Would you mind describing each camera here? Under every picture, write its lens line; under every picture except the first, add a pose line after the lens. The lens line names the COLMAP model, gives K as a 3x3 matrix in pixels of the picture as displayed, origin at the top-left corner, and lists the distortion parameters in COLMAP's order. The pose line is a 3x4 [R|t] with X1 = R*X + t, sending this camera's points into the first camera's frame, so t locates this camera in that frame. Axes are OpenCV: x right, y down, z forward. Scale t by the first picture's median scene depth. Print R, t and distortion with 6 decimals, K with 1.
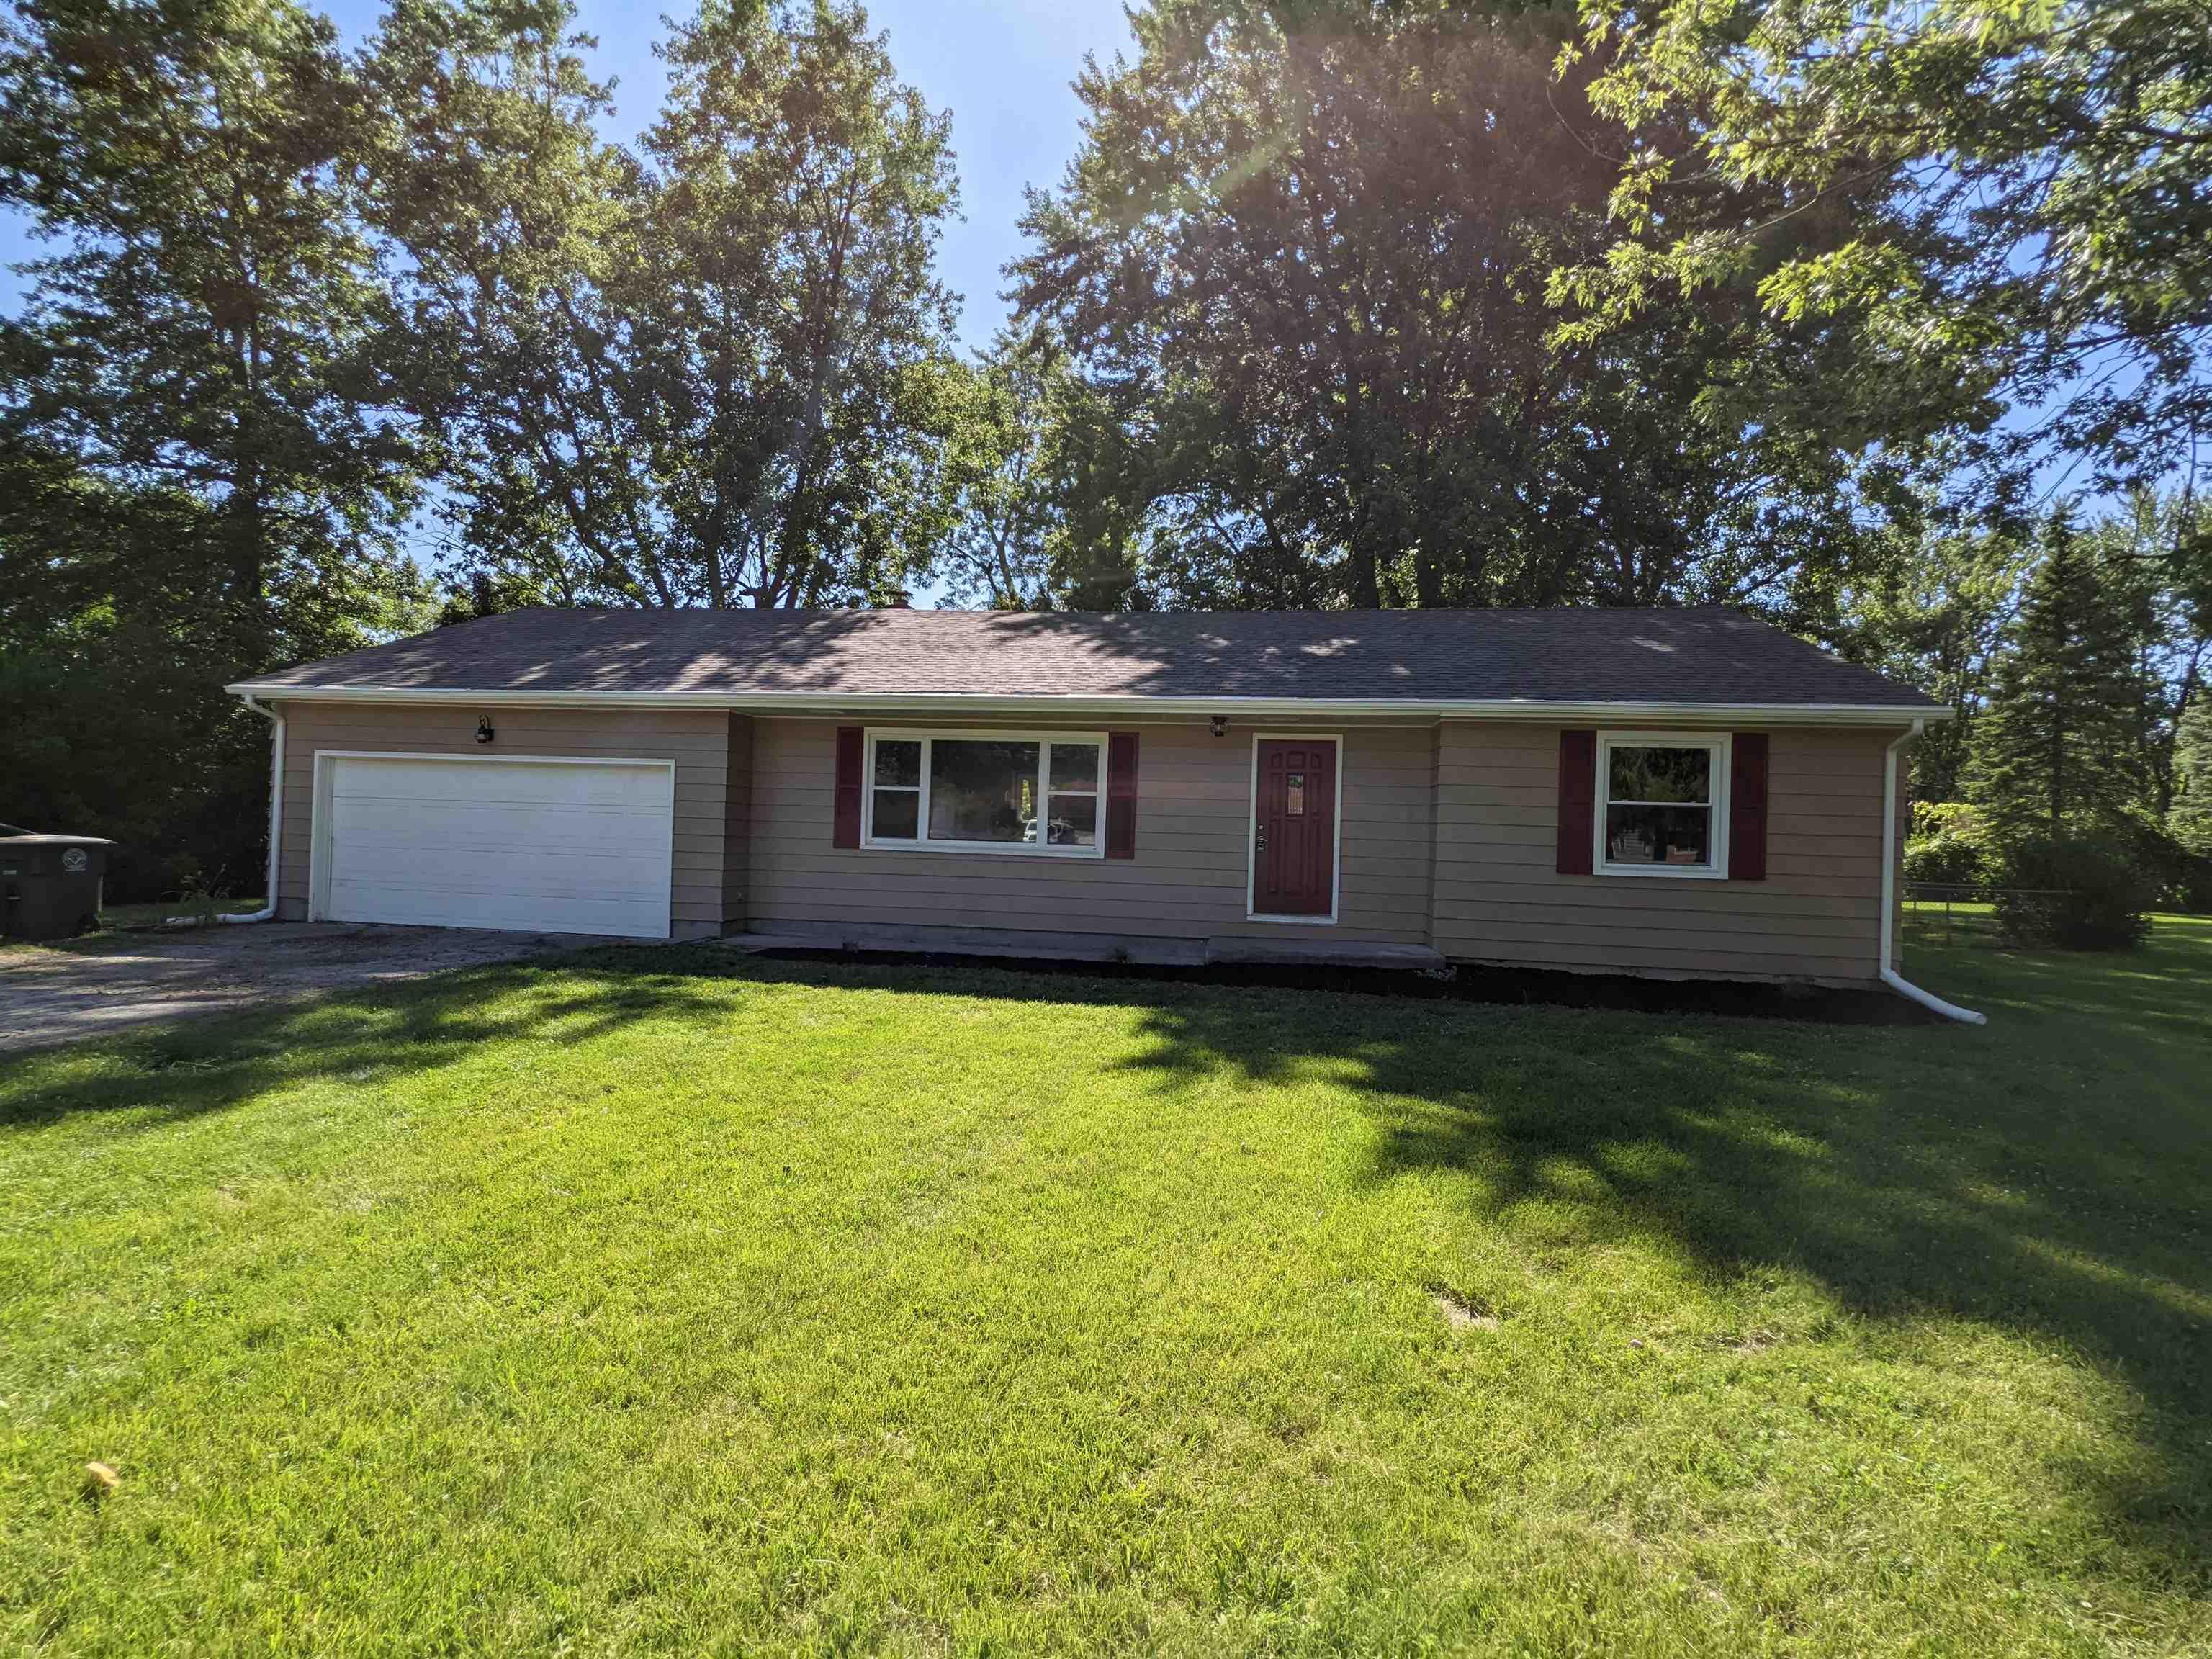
lens RADIAL K [[1044.7, 0, 1106.0], [0, 1044.7, 829.5], [0, 0, 1]] dist [0.002509, -0.000033]
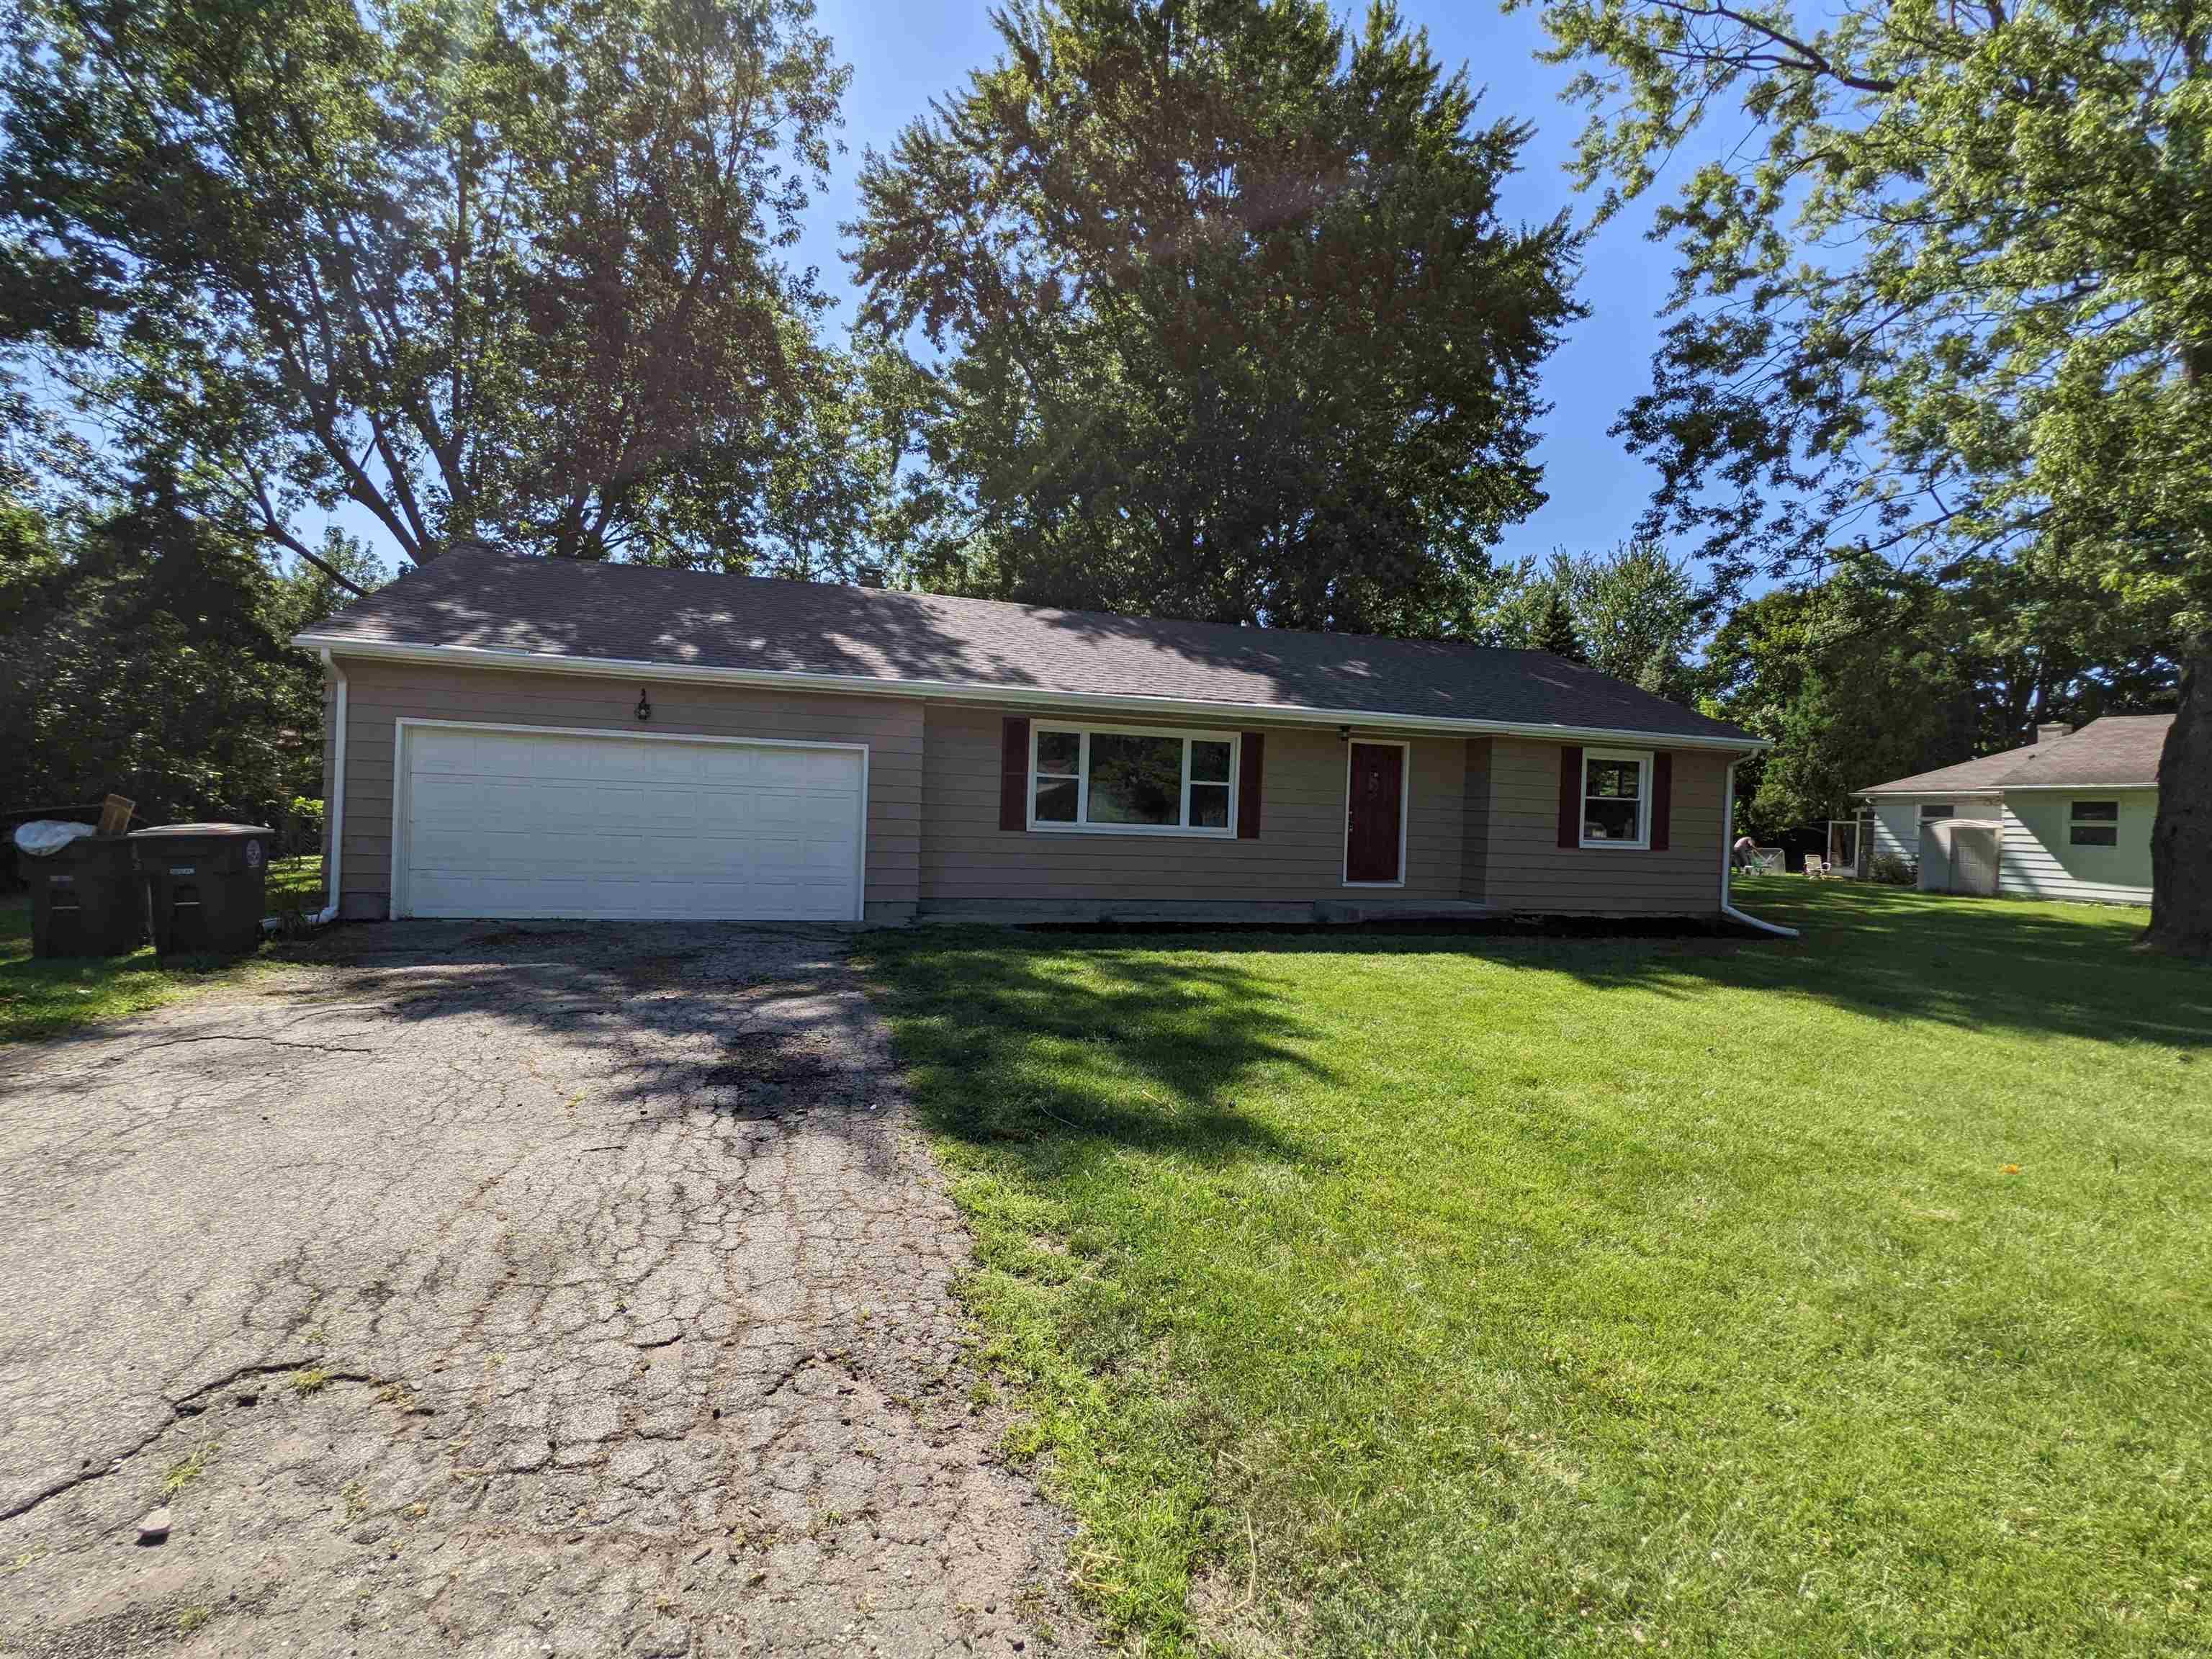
lens RADIAL K [[1044.7, 0, 1106.0], [0, 1044.7, 829.5], [0, 0, 1]] dist [0.002509, -0.000033]
pose [[0.903366, -0.005974, 0.428829, -0.643585], [-0.009747, 0.999359, 0.034455, -0.022049], [-0.428760, -0.035305, 0.902728, -0.013845]]
